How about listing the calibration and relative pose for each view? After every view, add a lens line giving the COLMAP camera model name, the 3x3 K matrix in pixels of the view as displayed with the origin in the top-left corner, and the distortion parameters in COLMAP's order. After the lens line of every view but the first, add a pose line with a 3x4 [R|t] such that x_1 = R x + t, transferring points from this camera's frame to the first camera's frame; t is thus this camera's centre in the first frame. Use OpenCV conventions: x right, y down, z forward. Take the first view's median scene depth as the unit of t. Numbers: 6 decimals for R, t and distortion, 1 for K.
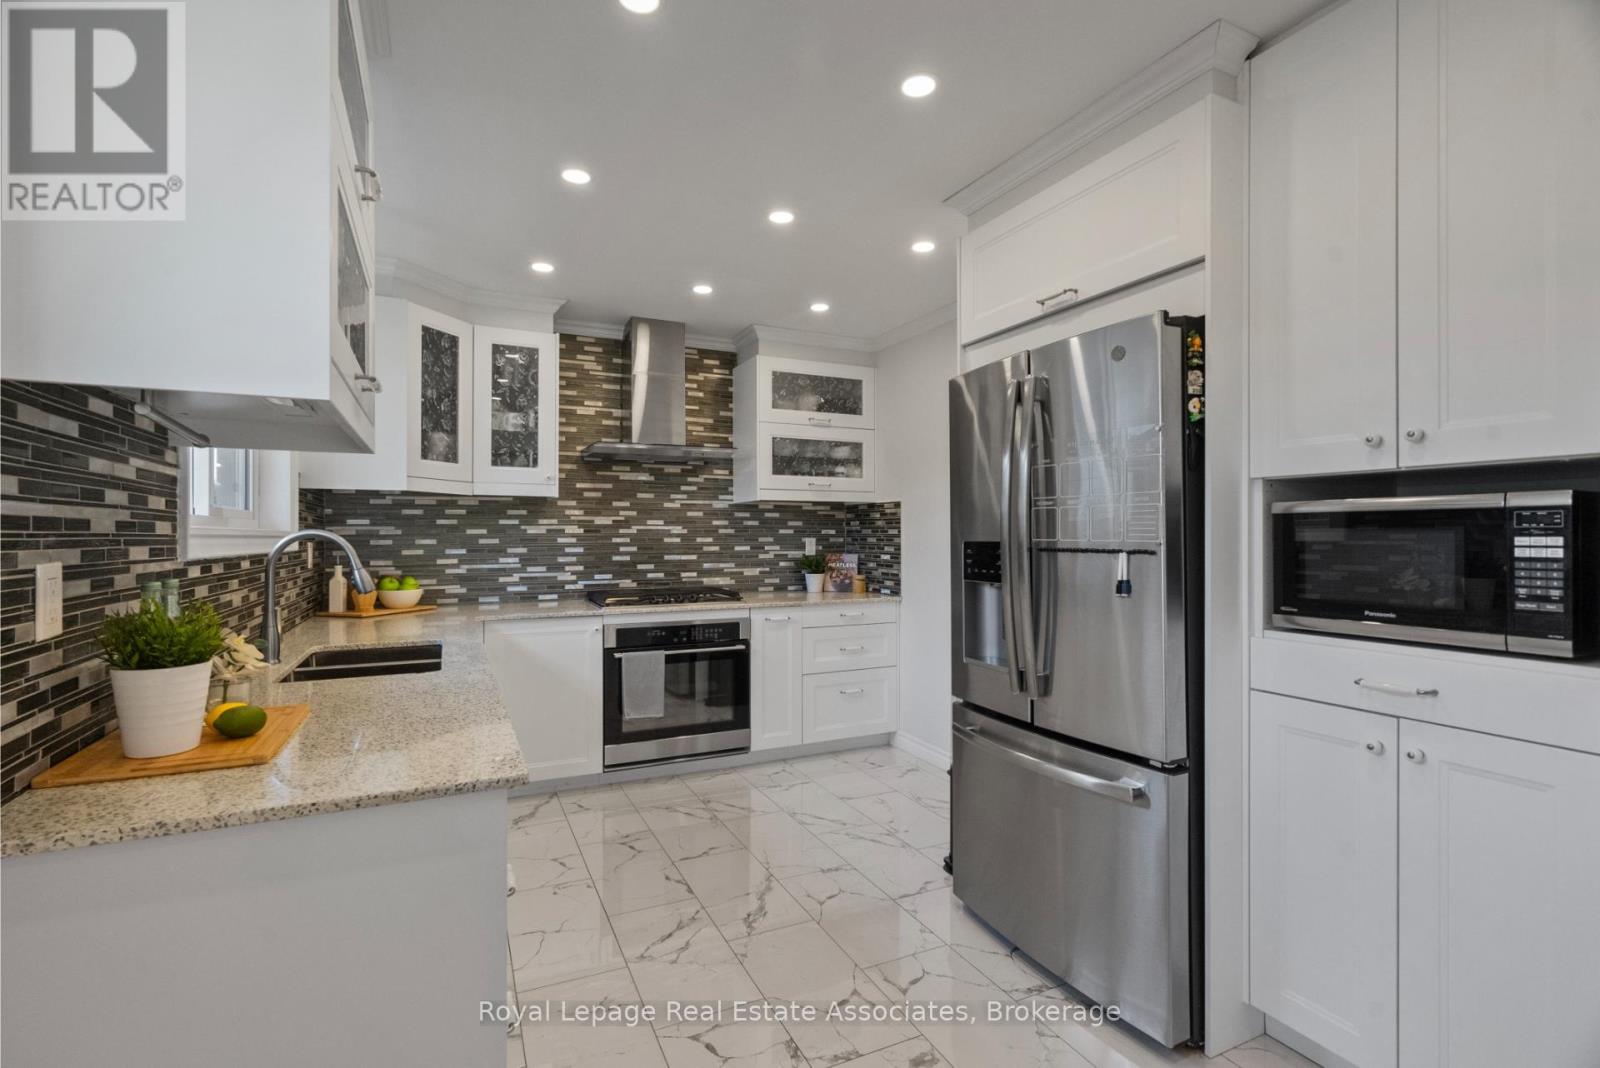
lens RADIAL K [[735.9, 0, 797.4], [0, 735.9, 530.2], [0, 0, 1]] dist [-0.005595, 0.003595]
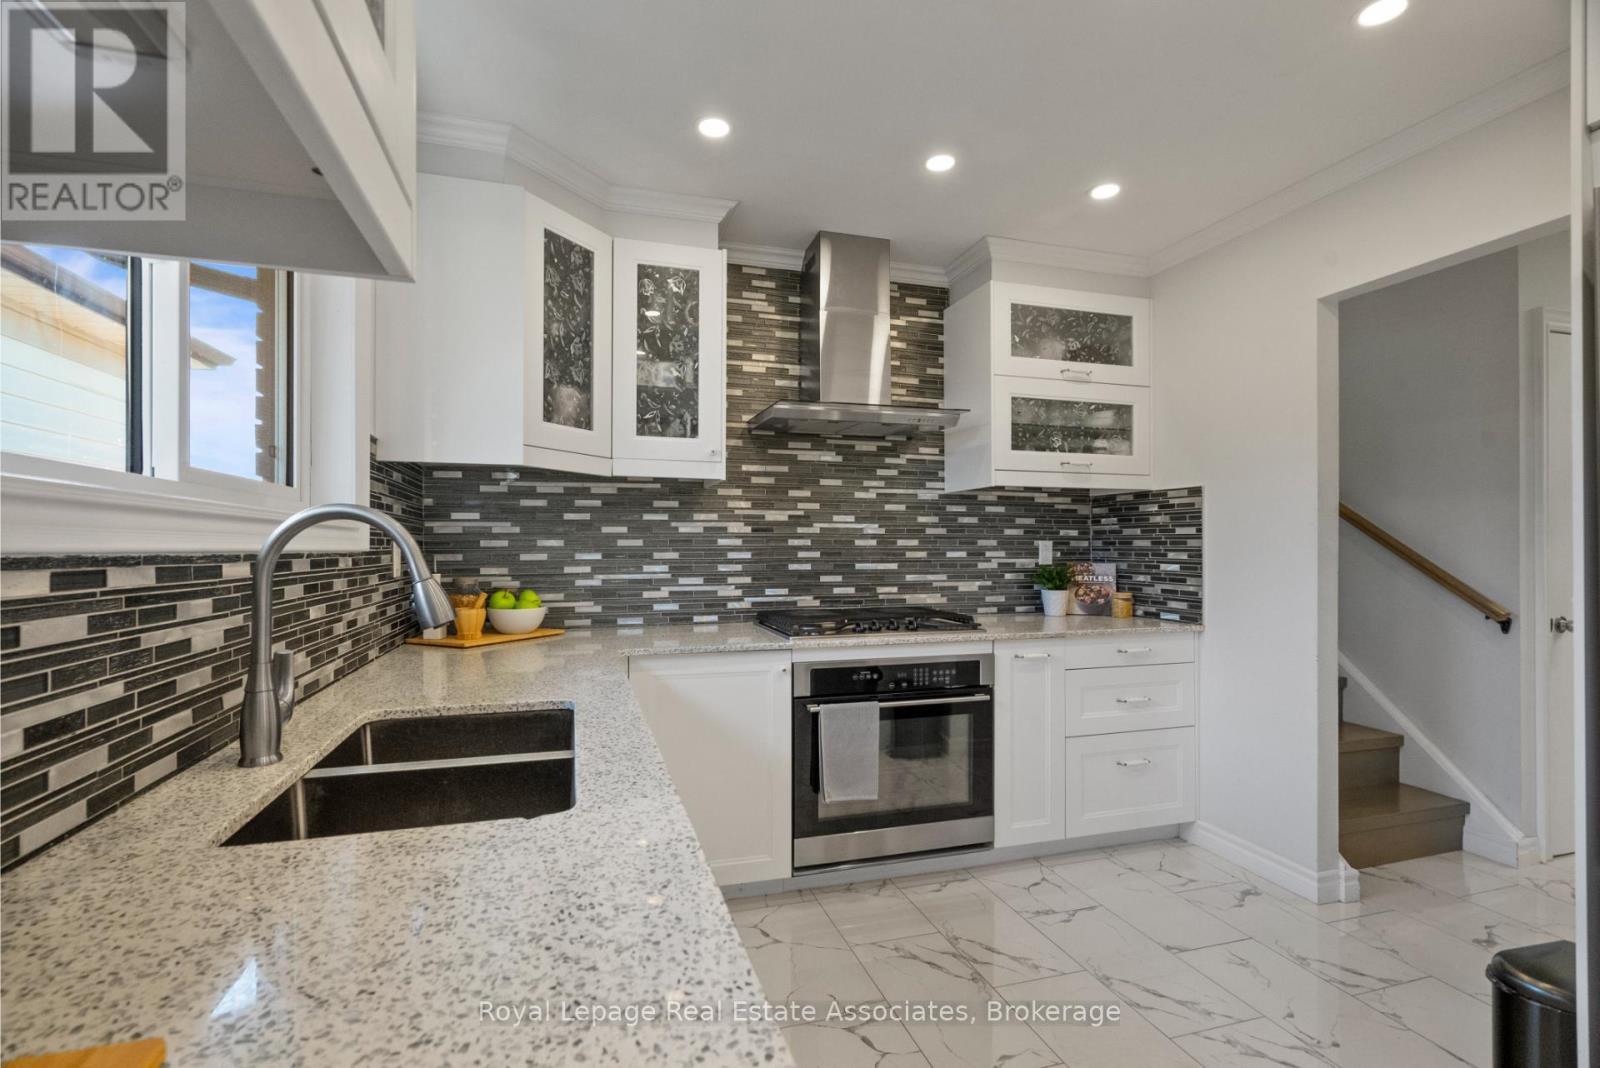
lens RADIAL K [[735.9, 0, 793.9], [0, 735.9, 541.5], [0, 0, 1]] dist [-0.005595, 0.003595]
pose [[0.988630, 0.000283, -0.150371, -0.138287], [-0.000416, 1.000000, -0.000850, 0.013681], [0.150370, 0.000902, 0.988629, 0.277957]]
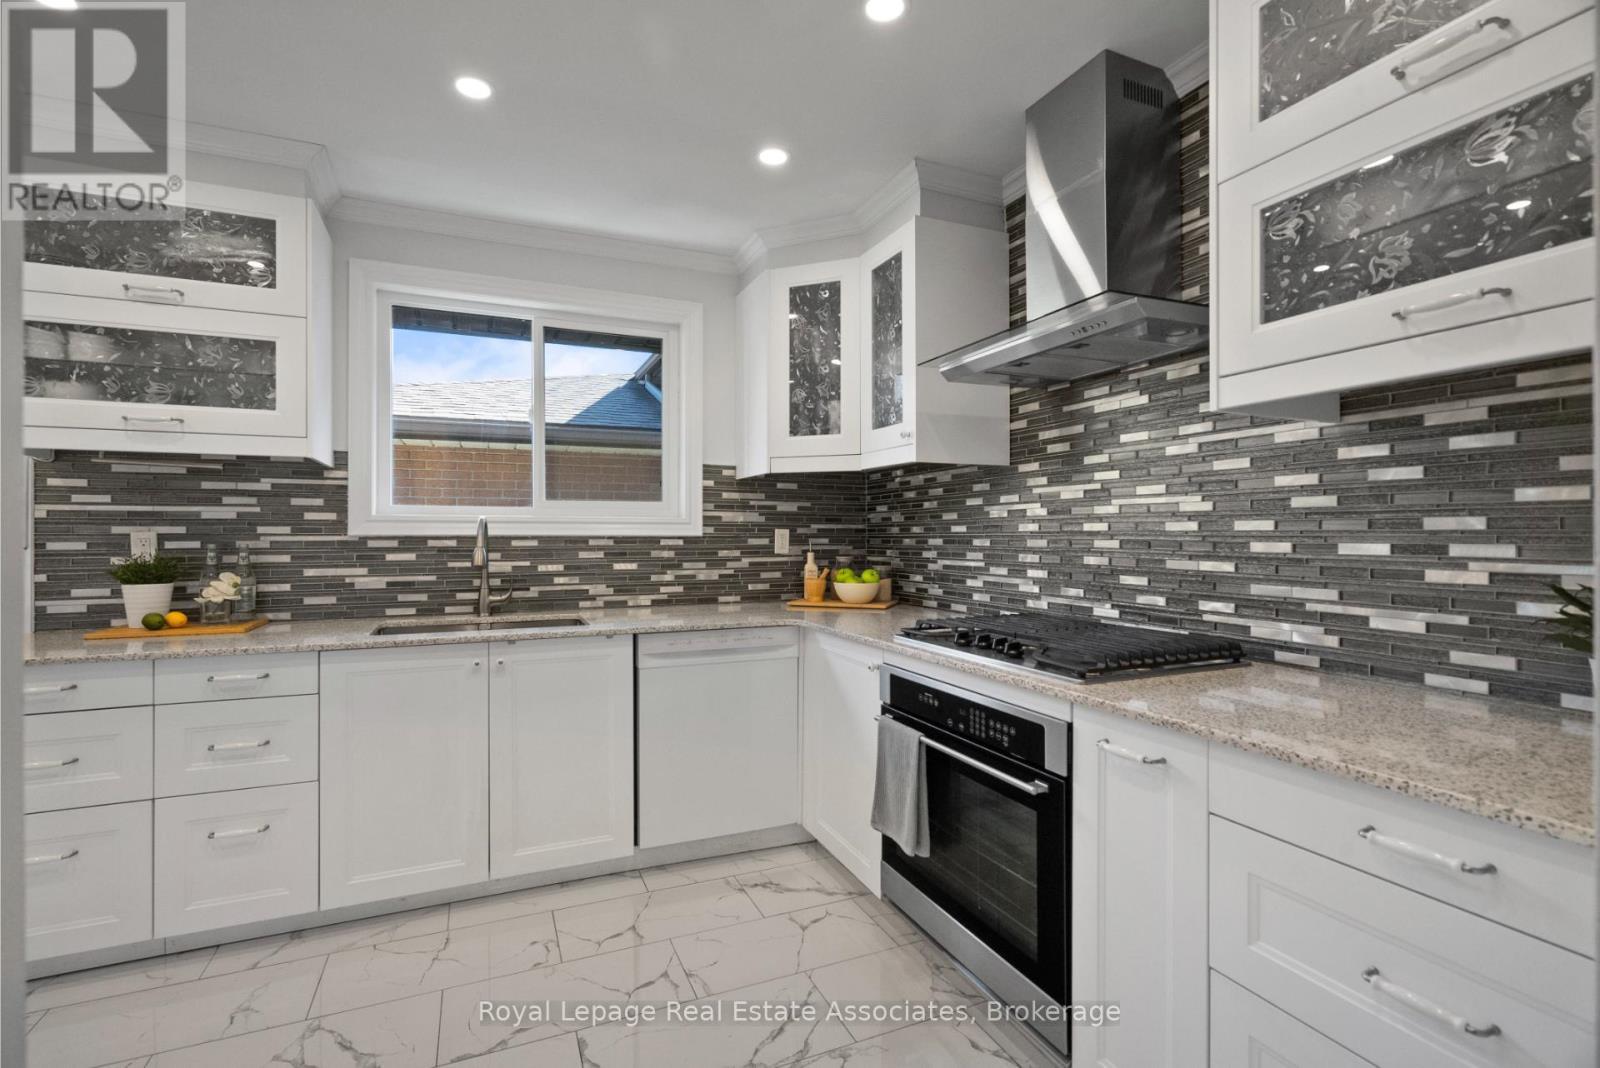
lens RADIAL K [[735.9, 0, 798.7], [0, 735.9, 532.7], [0, 0, 1]] dist [-0.005595, 0.003595]
pose [[-0.036340, 0.000682, -0.999339, 0.309074], [0.006745, 0.999977, 0.000438, 0.016479], [0.999317, -0.006724, -0.036344, 0.828257]]
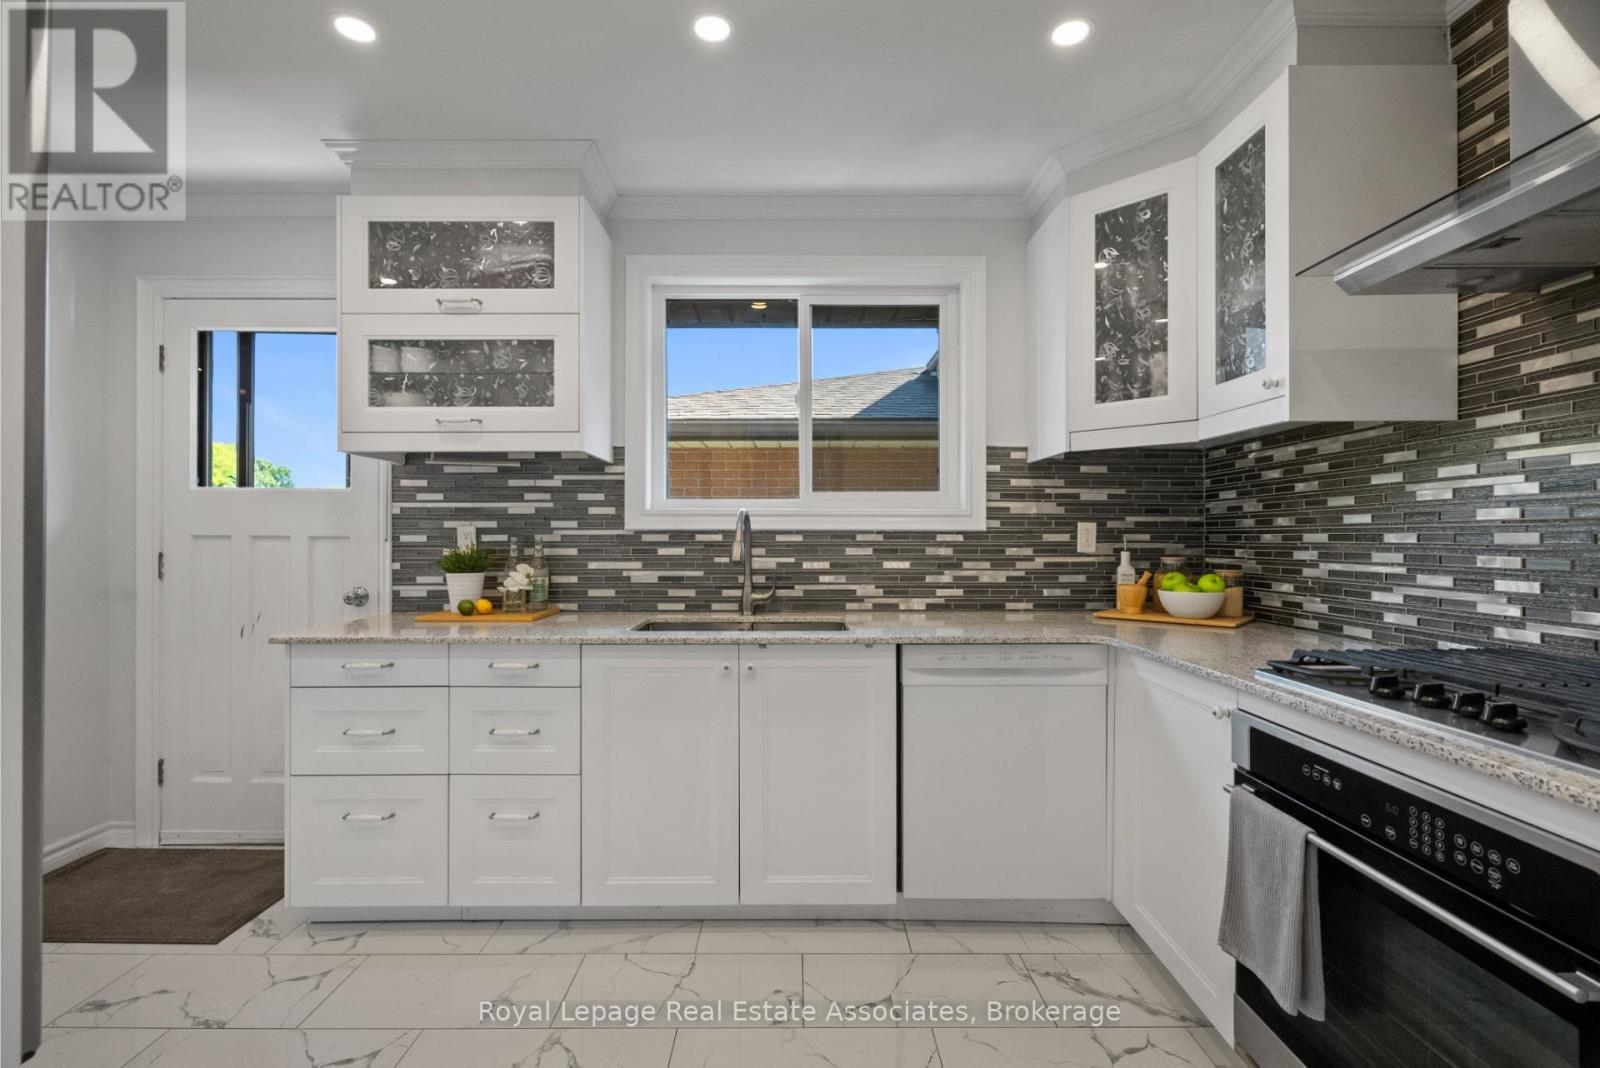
lens RADIAL K [[735.9, 0, 795.8], [0, 735.9, 533.9], [0, 0, 1]] dist [-0.005595, 0.003595]
pose [[-0.429705, 0.001537, -0.902968, 0.202714], [0.006508, 0.999978, -0.001395, 0.022433], [0.902946, -0.006476, -0.429705, 0.828031]]
